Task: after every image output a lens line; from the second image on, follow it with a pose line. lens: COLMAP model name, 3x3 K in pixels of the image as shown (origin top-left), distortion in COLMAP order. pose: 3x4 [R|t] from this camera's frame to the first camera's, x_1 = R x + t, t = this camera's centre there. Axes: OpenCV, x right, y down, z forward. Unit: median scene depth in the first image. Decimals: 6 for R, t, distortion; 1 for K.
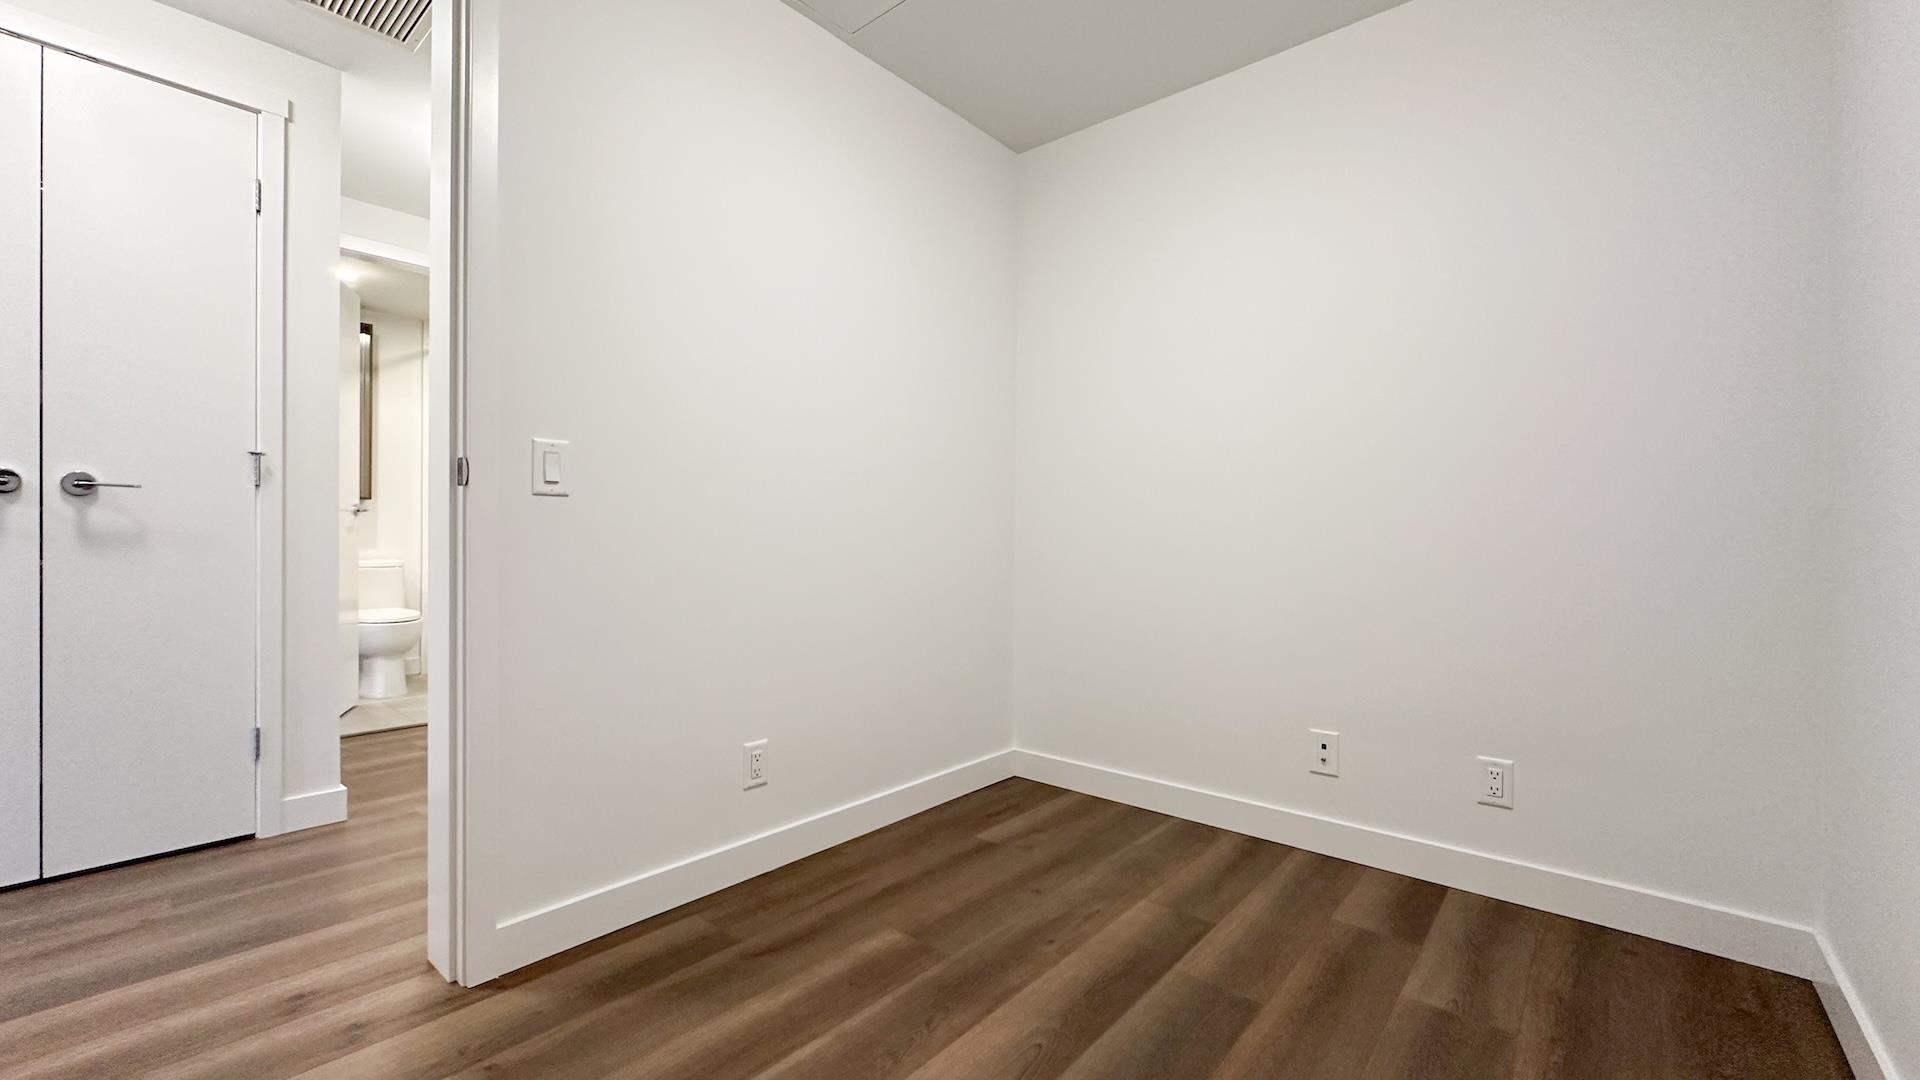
lens RADIAL K [[763.7, 0, 963.3], [0, 763.7, 538.6], [0, 0, 1]] dist [-0.002709, 0.000359]
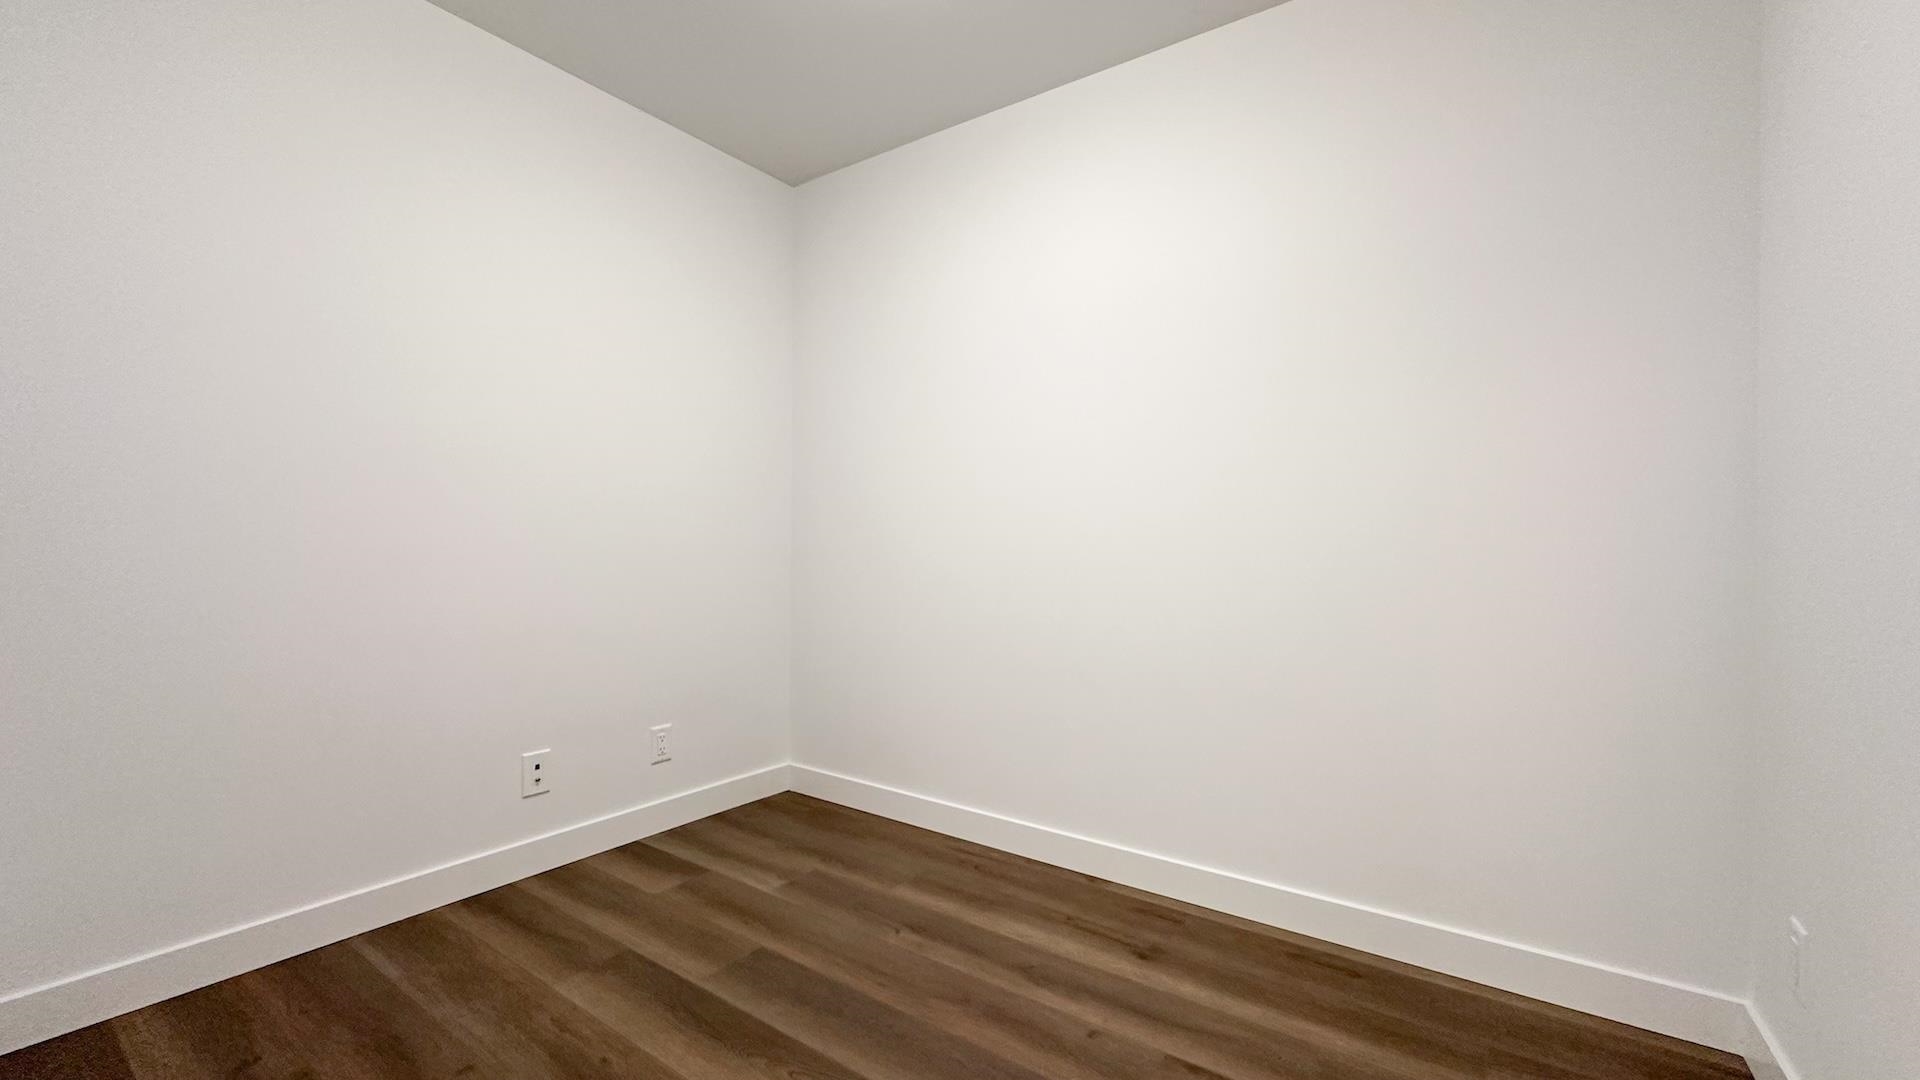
lens RADIAL K [[763.7, 0, 962.4], [0, 763.7, 544.0], [0, 0, 1]] dist [-0.002709, 0.000359]
pose [[-0.067864, -0.014233, 0.997593, -0.681997], [-0.000613, 0.999899, 0.014224, -0.042104], [-0.997694, 0.000354, -0.067866, 0.620717]]
